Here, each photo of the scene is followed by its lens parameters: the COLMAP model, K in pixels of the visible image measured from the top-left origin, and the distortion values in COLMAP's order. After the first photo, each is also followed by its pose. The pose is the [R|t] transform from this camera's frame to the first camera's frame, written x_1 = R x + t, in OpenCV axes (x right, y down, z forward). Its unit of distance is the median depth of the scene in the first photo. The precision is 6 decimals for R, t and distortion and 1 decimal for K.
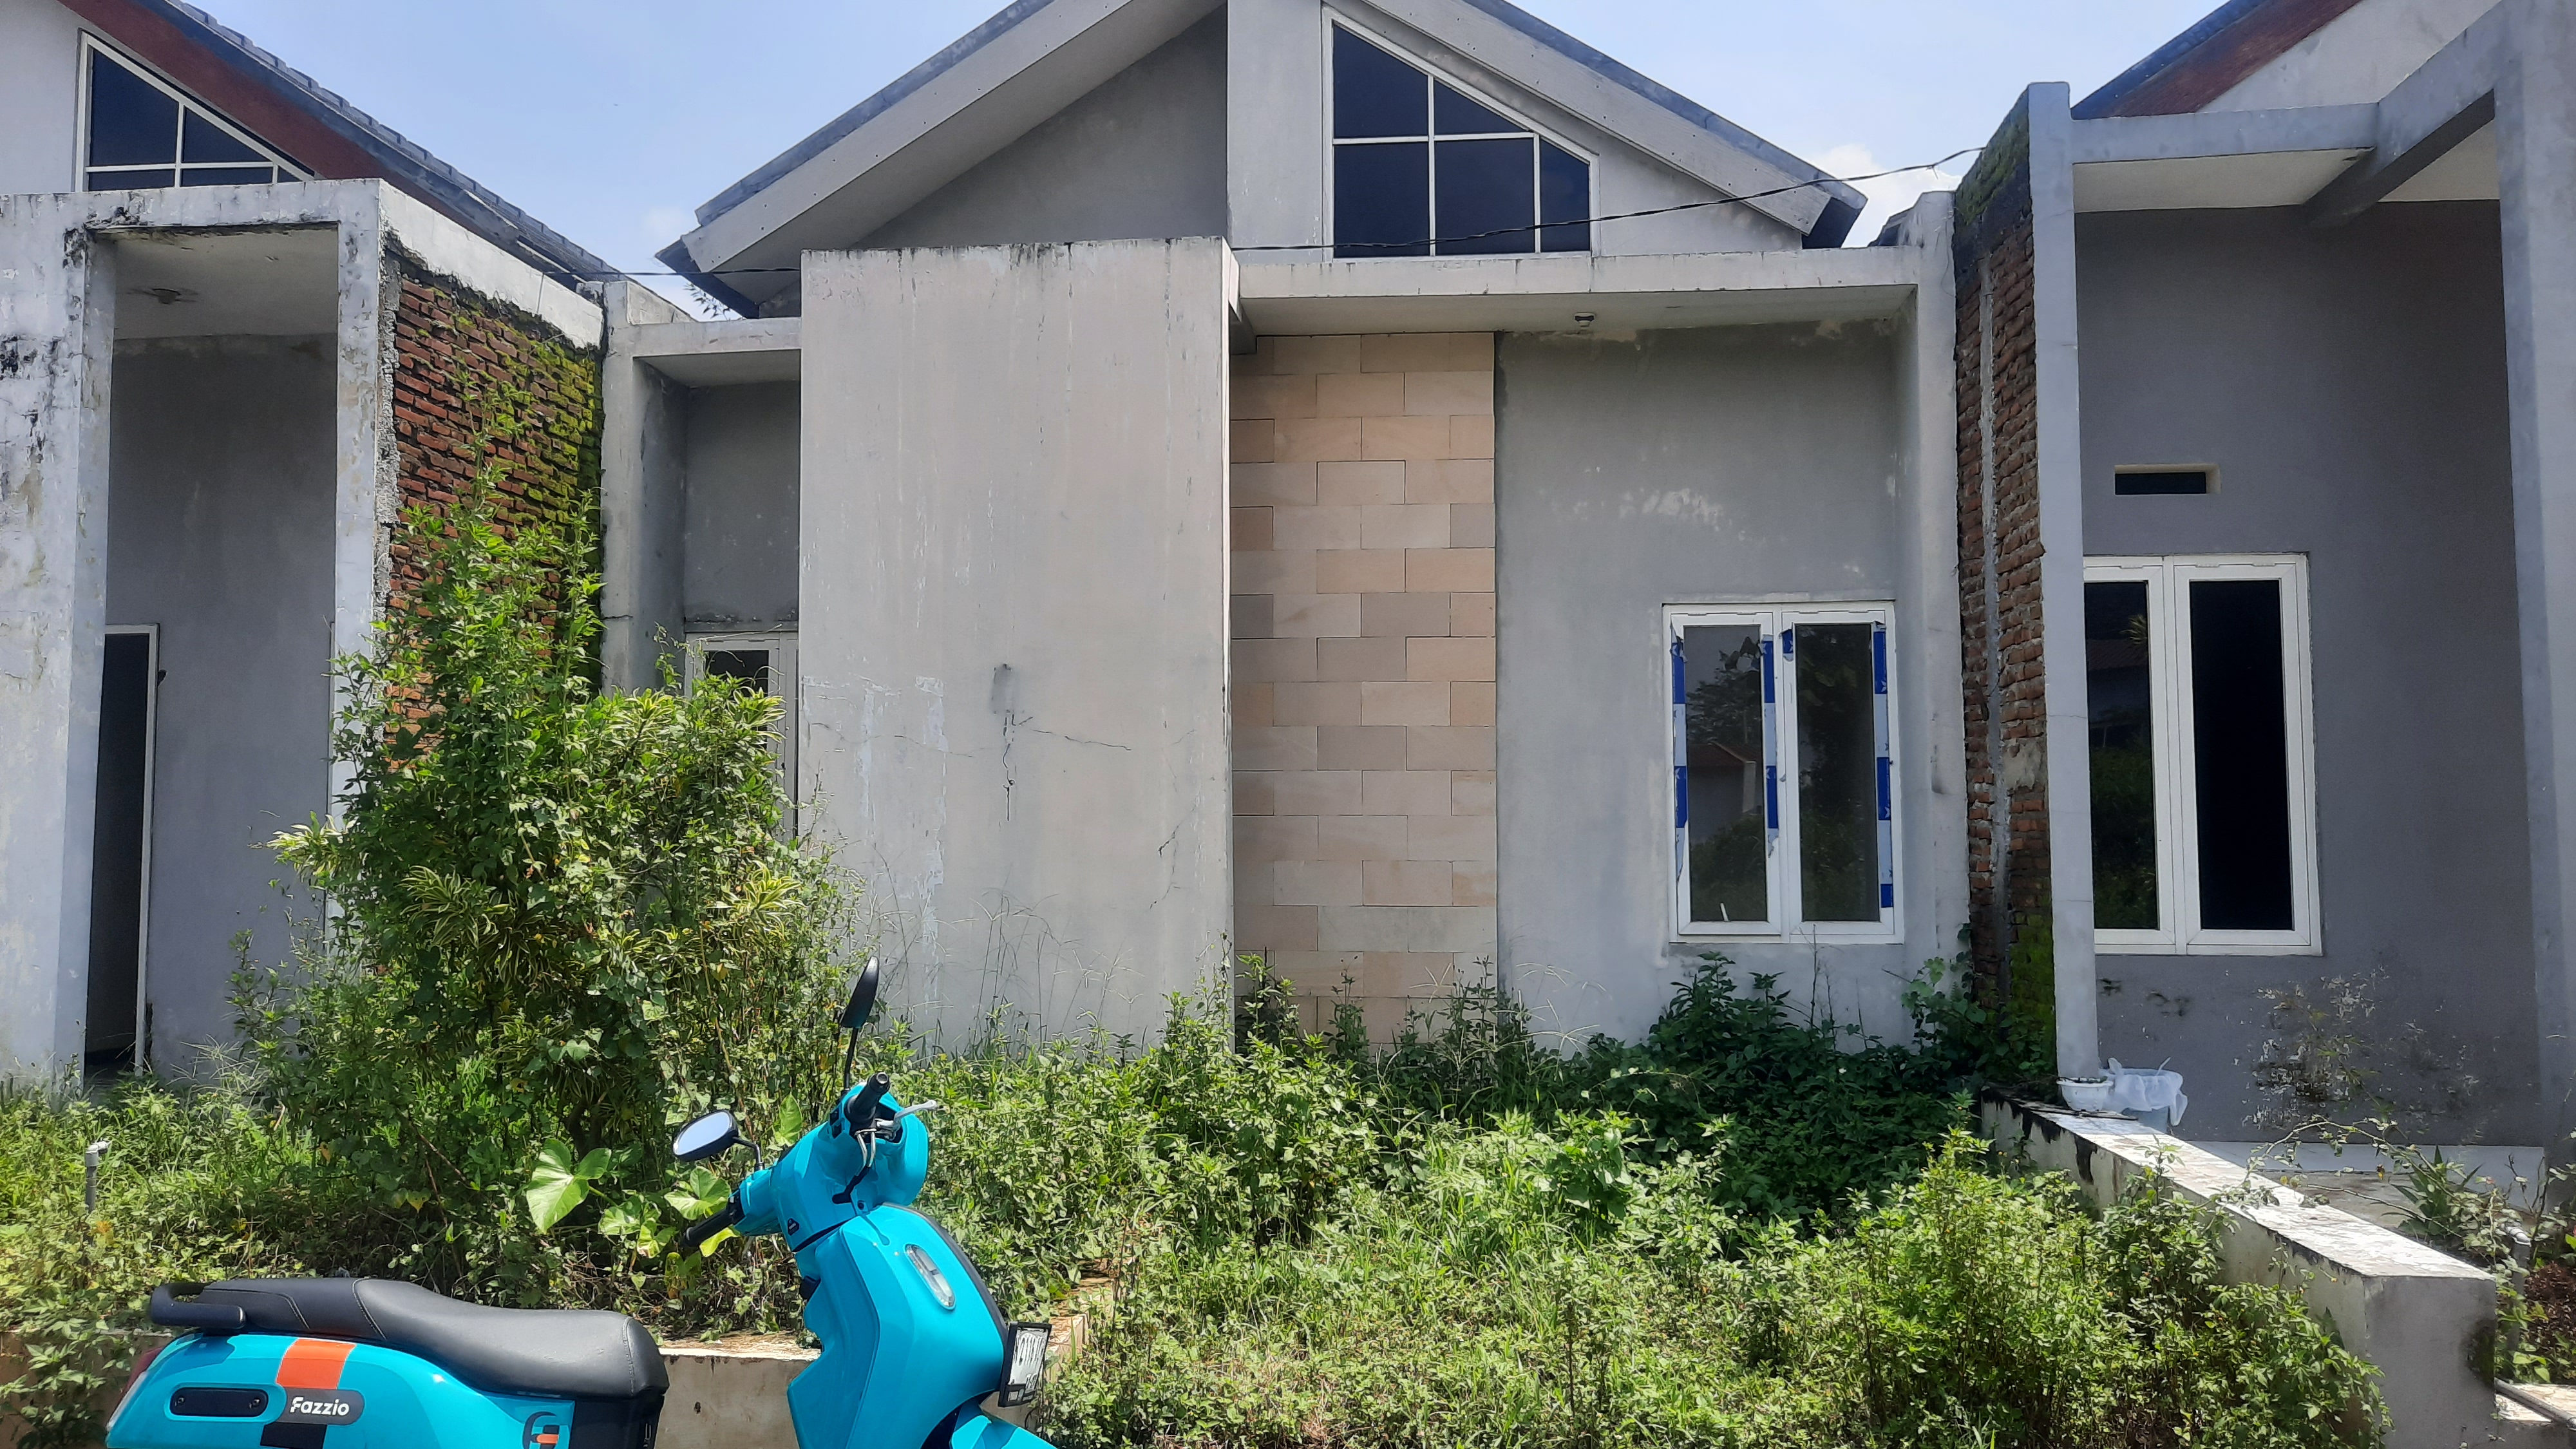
lens RADIAL K [[1769.0, 0, 1288.0], [0, 1769.0, 724.5], [0, 0, 1]] dist [0.026811, -0.004088]
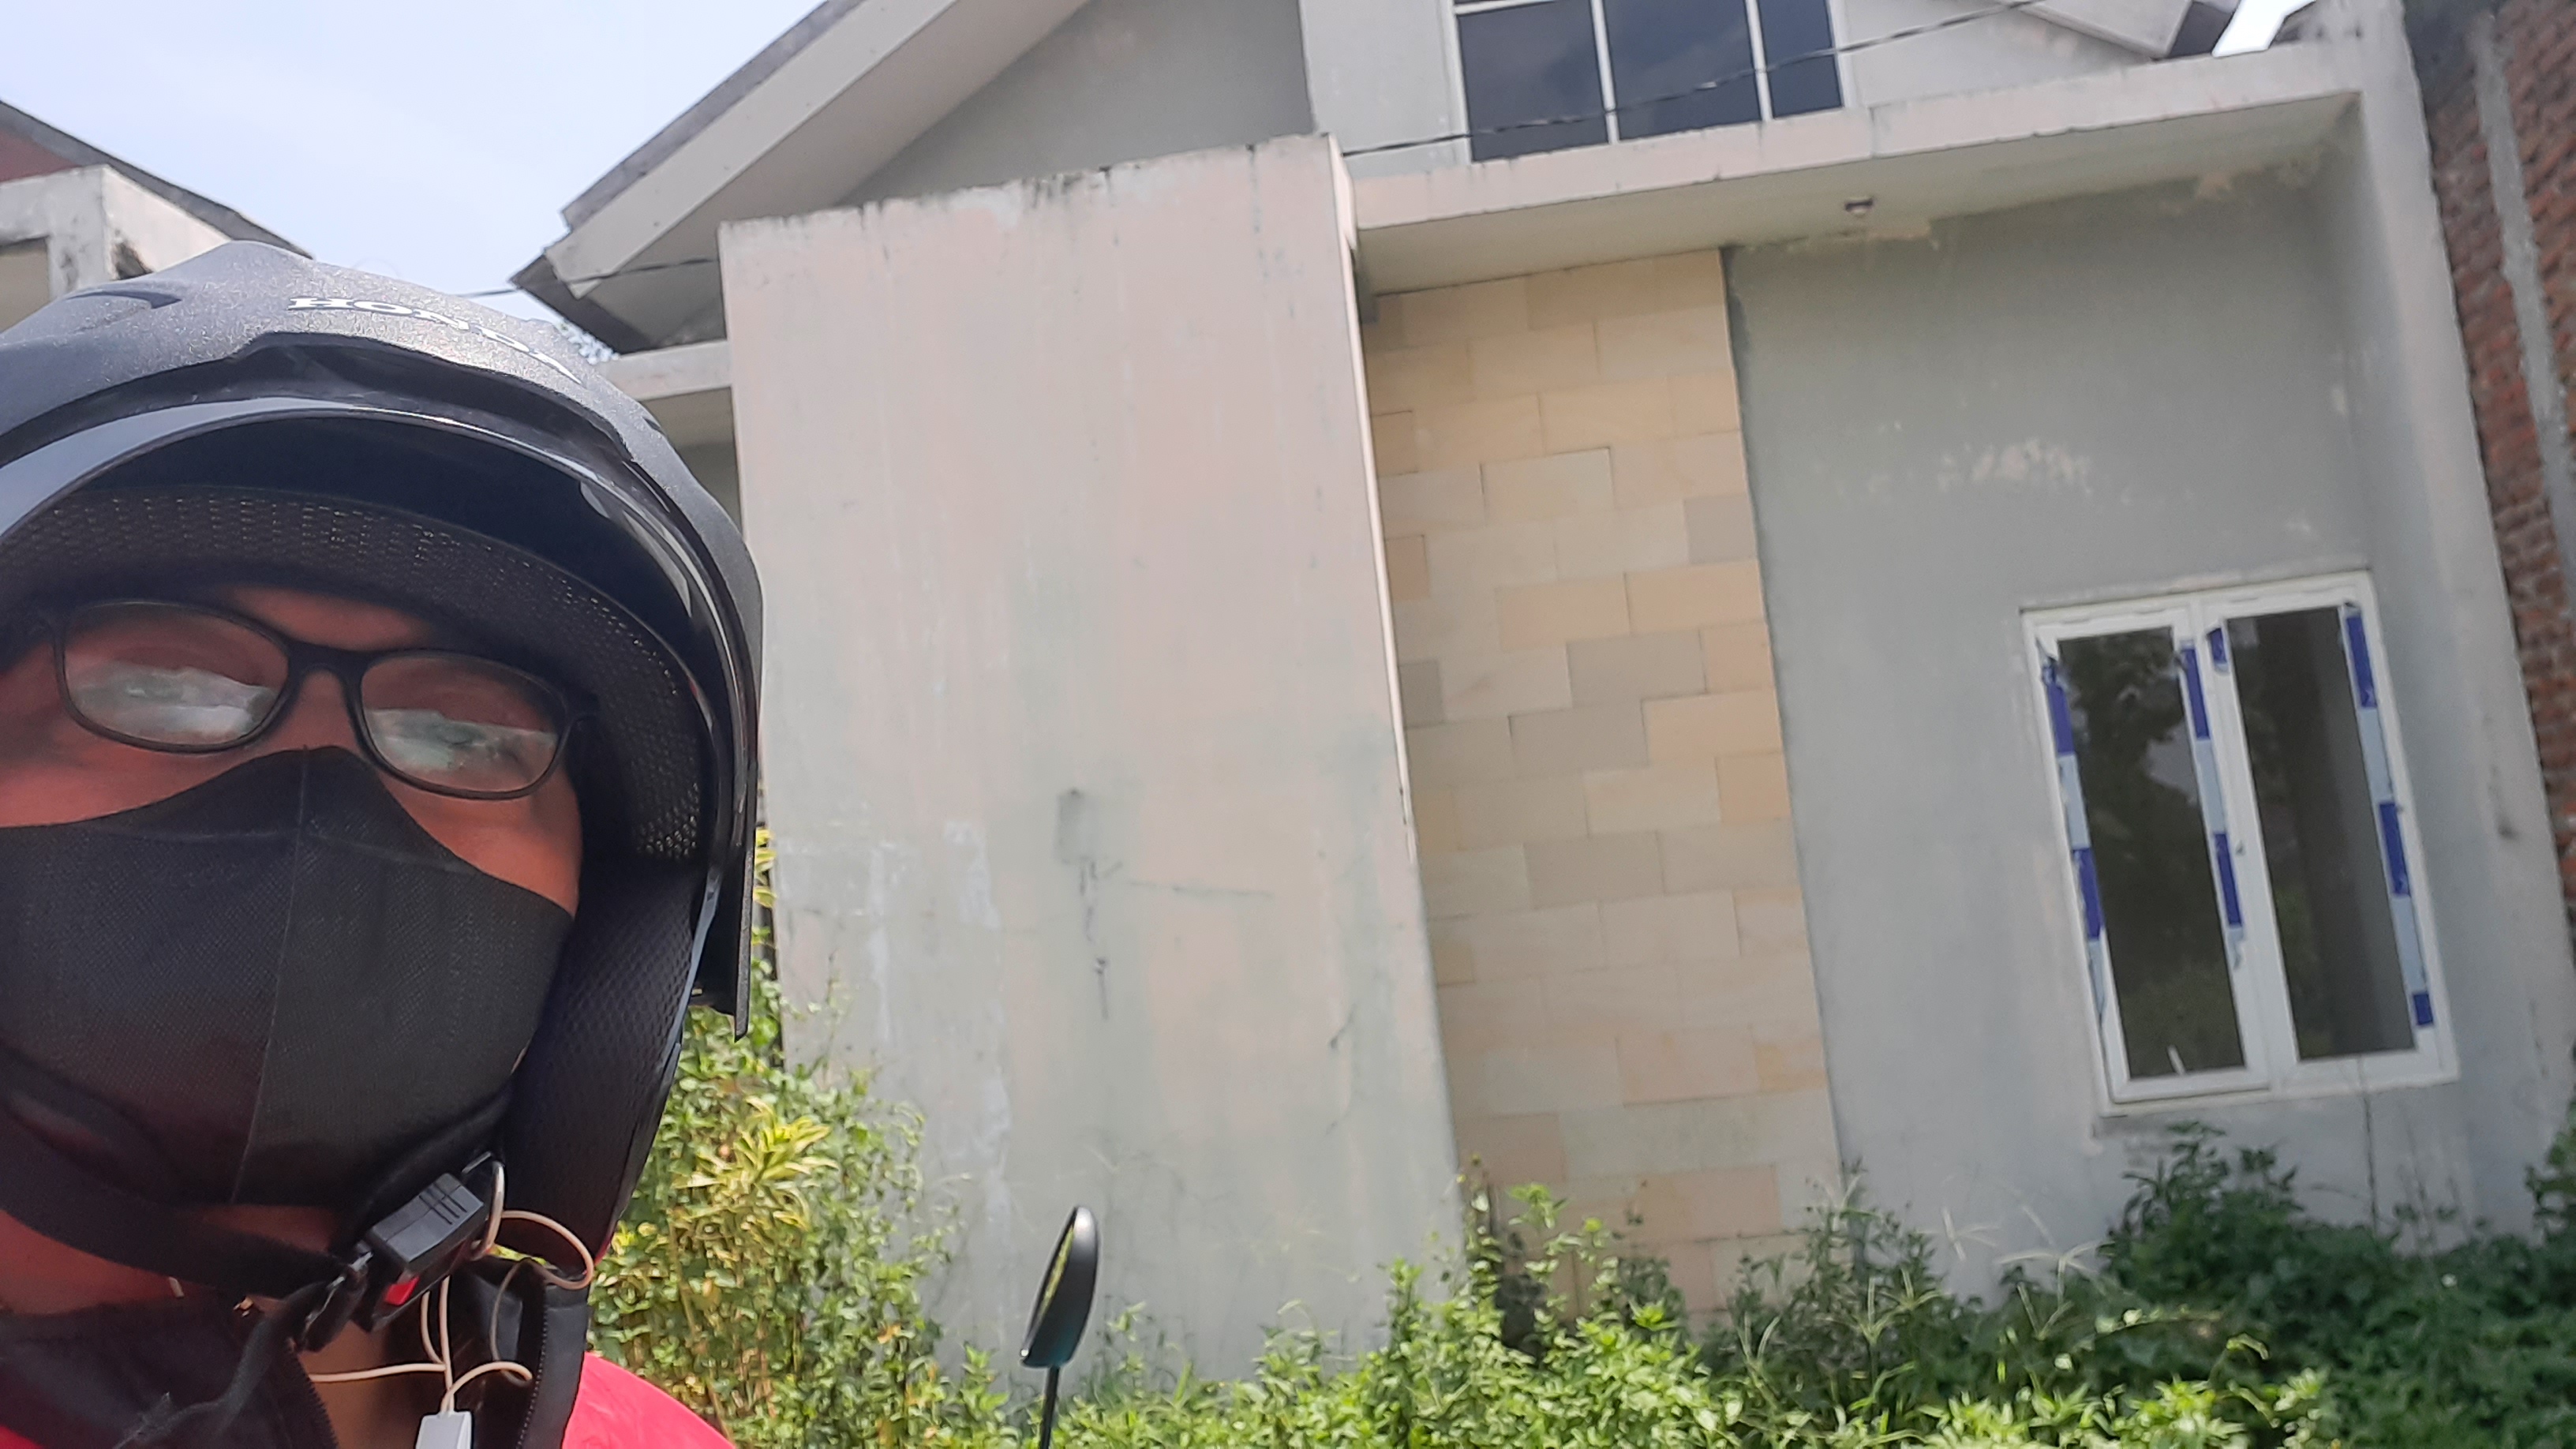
lens RADIAL K [[2264.7, 0, 1288.0], [0, 2264.7, 724.5], [0, 0, 1]] dist [0.088968, -0.187480]
pose [[0.994178, -0.105607, -0.021363, -0.053586], [0.103416, 0.990922, -0.085896, 0.021573], [0.030240, 0.083186, 0.996075, 0.136802]]
